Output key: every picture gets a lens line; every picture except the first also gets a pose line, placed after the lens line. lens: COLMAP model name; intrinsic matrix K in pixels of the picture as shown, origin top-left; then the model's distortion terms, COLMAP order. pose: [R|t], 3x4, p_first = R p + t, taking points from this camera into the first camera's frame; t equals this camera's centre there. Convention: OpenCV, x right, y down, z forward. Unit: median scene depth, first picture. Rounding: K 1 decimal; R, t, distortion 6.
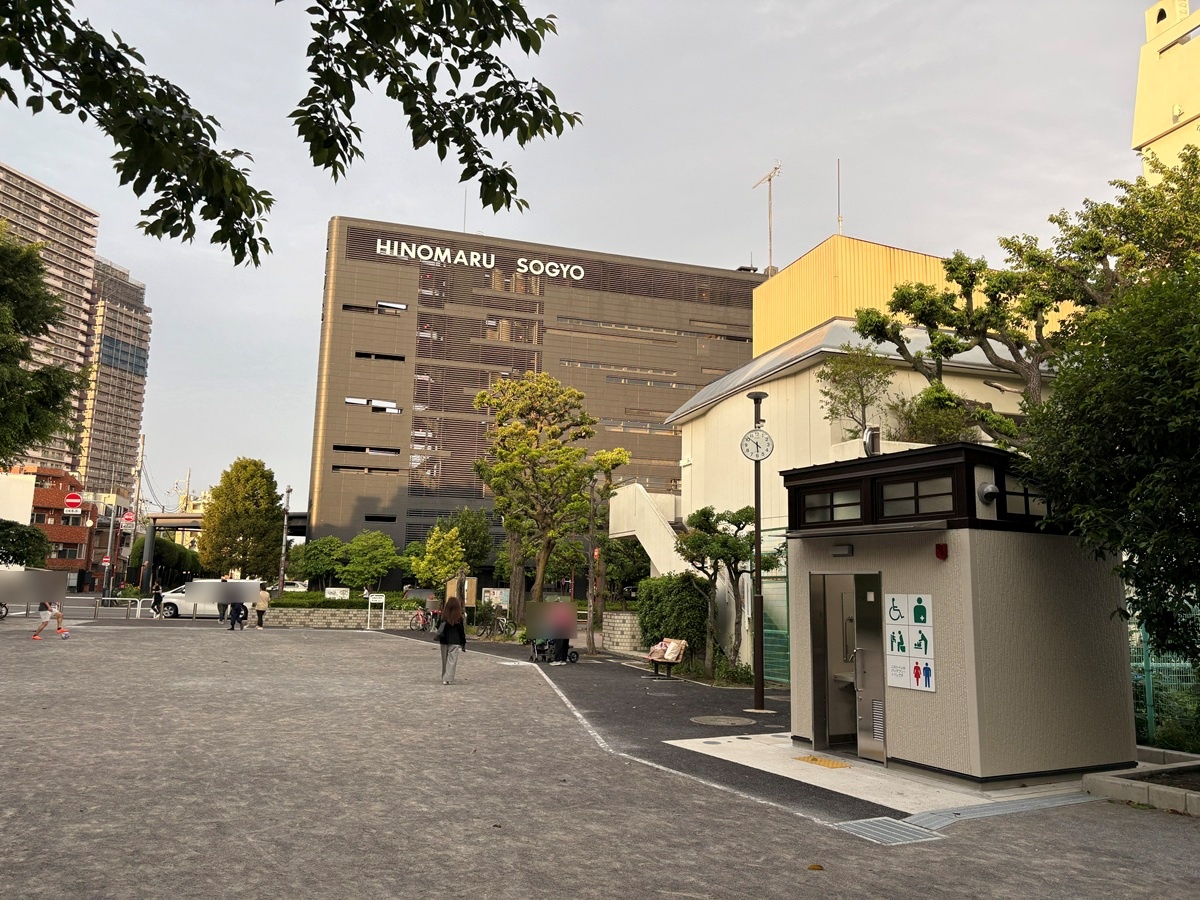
lens RADIAL K [[901.2, 0, 598.2], [0, 901.2, 451.5], [0, 0, 1]] dist [0.003090, -0.004957]
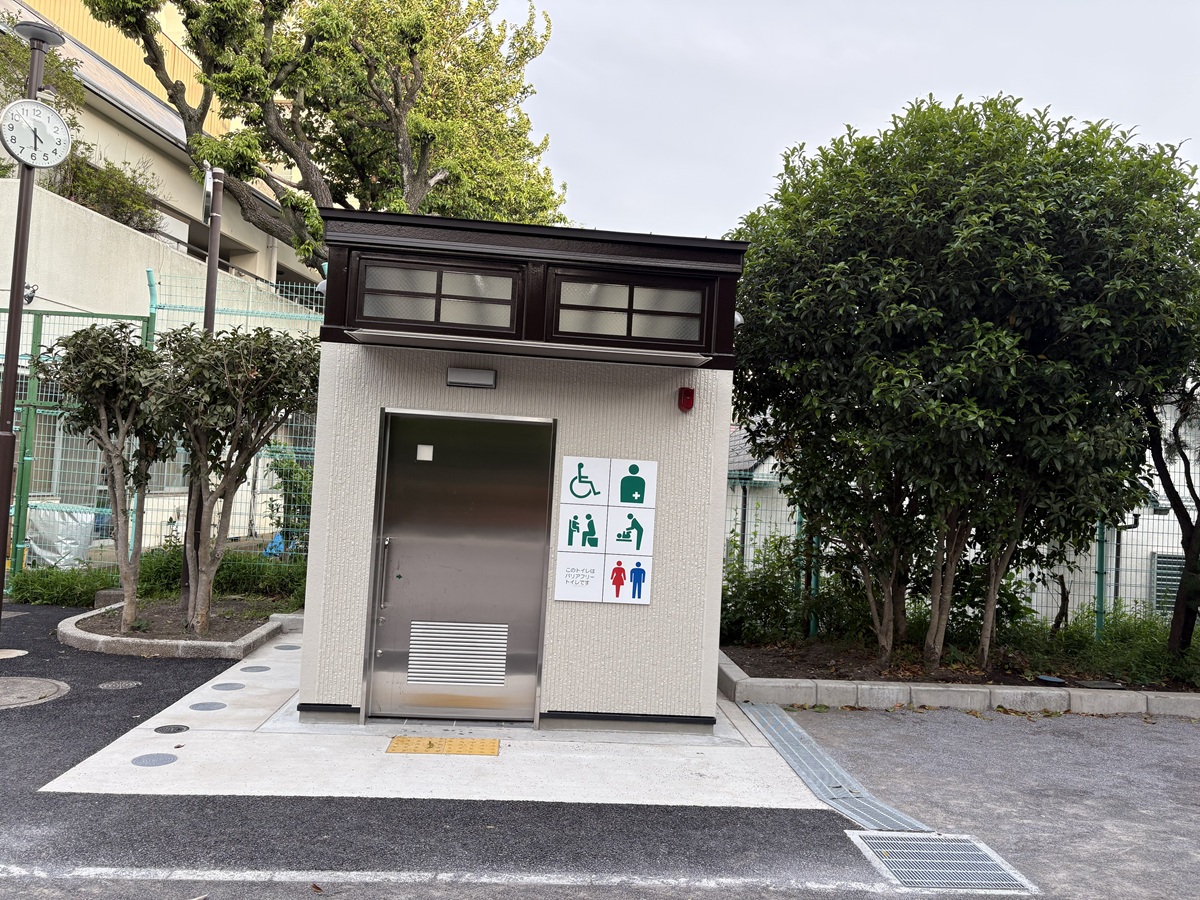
lens RADIAL K [[901.2, 0, 602.0], [0, 901.2, 439.6], [0, 0, 1]] dist [0.003090, -0.004957]
pose [[0.377856, 0.032829, 0.925282, -0.253409], [-0.191805, 0.980467, 0.043541, 0.119251], [-0.905779, -0.193926, 0.376772, 0.771025]]
